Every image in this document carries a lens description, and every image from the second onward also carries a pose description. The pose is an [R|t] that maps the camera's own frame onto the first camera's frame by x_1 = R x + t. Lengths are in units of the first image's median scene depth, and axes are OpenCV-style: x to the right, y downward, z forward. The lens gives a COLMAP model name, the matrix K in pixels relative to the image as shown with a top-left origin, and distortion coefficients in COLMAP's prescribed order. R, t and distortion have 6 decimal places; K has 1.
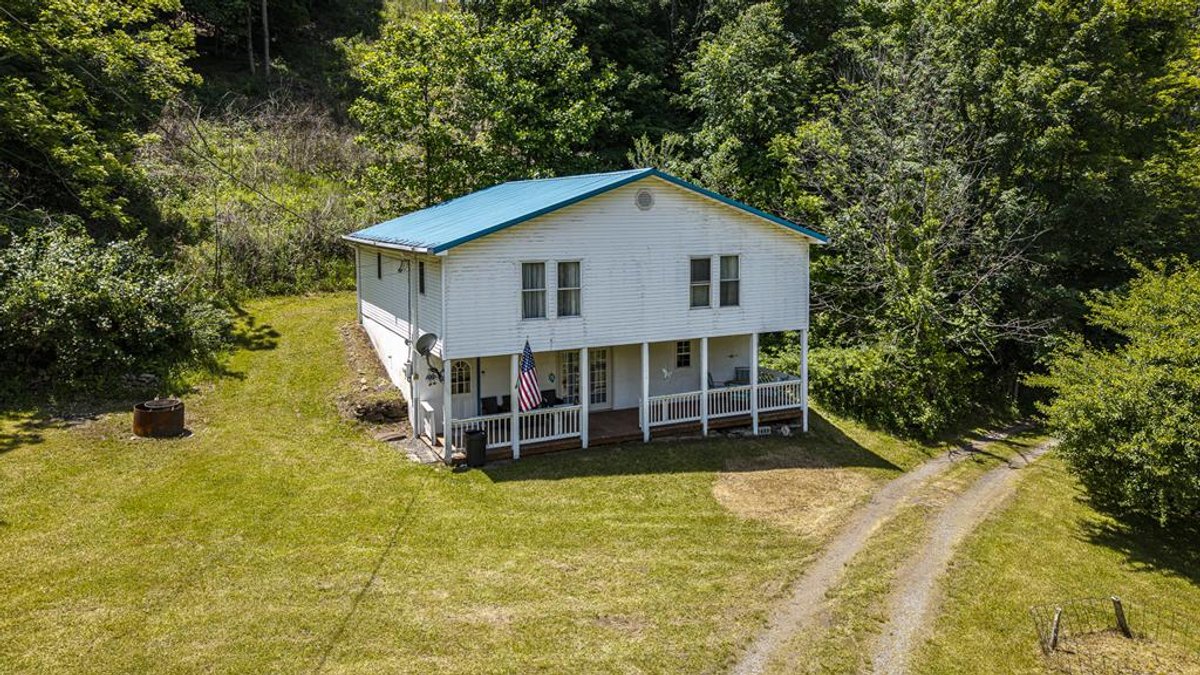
lens RADIAL K [[854.7, 0, 604.3], [0, 854.7, 261.5], [0, 0, 1]] dist [0.009502, 0.002391]
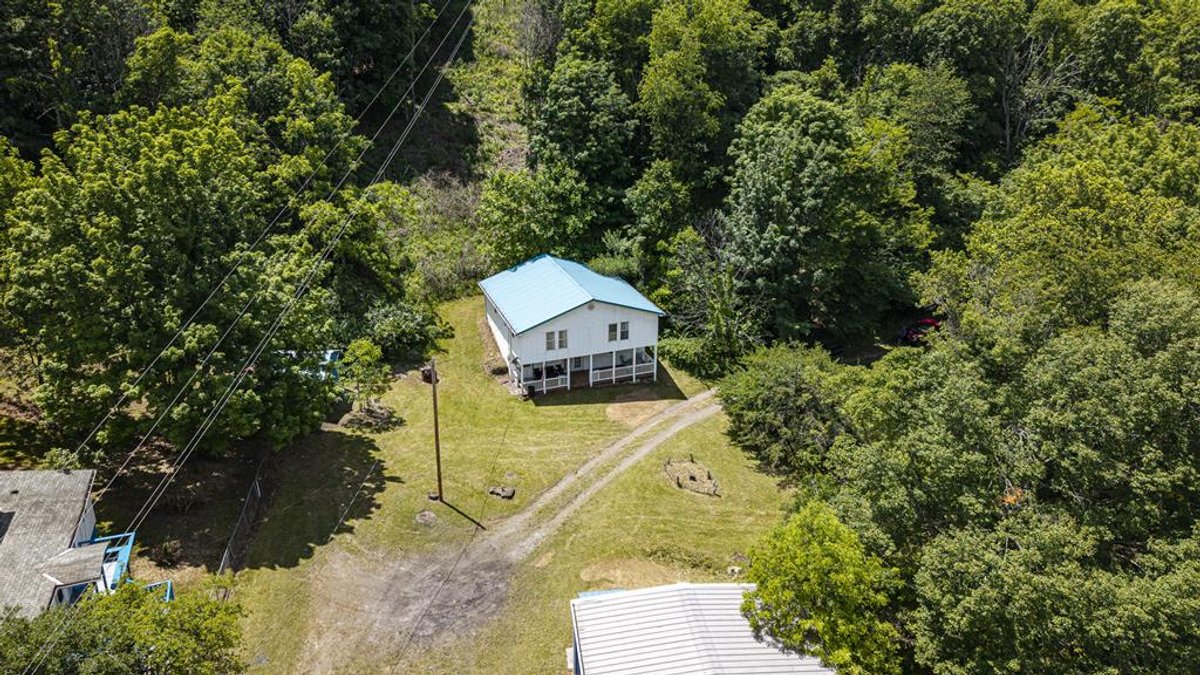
lens RADIAL K [[813.2, 0, 596.0], [0, 813.2, 298.3], [0, 0, 1]] dist [0.003649, 0.001342]
pose [[0.995411, 0.040792, -0.086567, 0.277752], [-0.014637, 0.958854, 0.283522, -0.811000], [0.094570, -0.280954, 0.955050, -1.450080]]
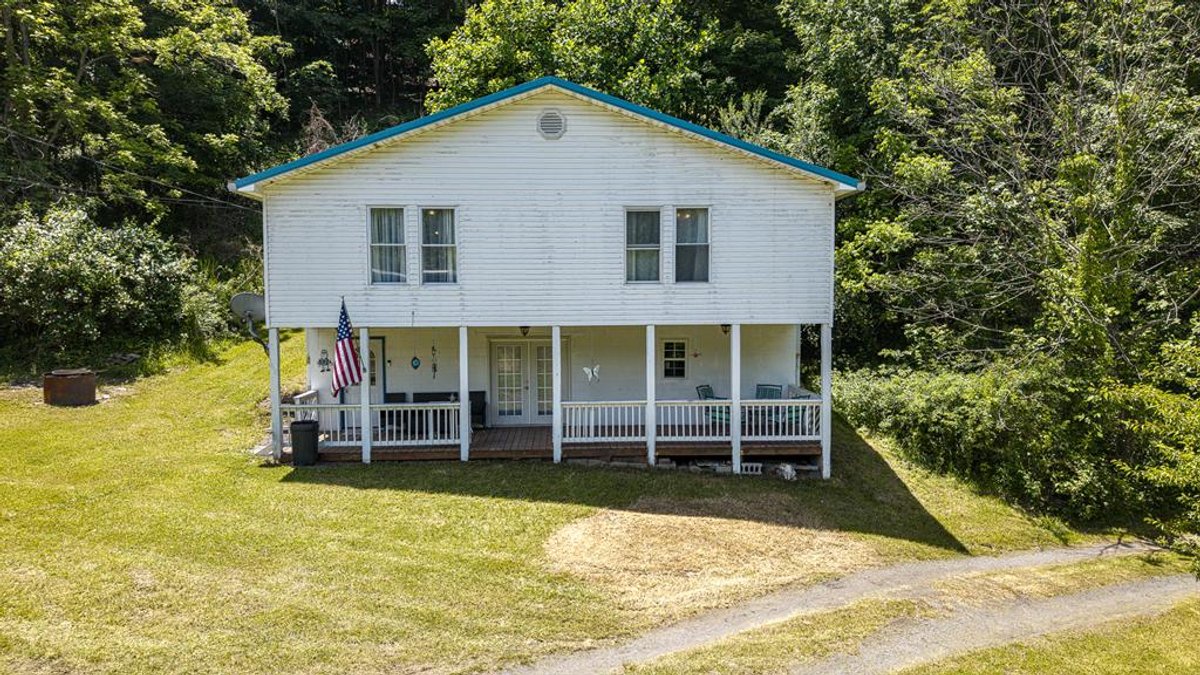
lens RADIAL K [[829.8, 0, 601.6], [0, 829.8, 353.8], [0, 0, 1]] dist [0.009197, -0.000616]
pose [[0.913059, 0.033168, -0.406476, 0.358068], [-0.026747, 0.999412, 0.021471, 0.098889], [0.406949, -0.008733, 0.913409, 0.359493]]
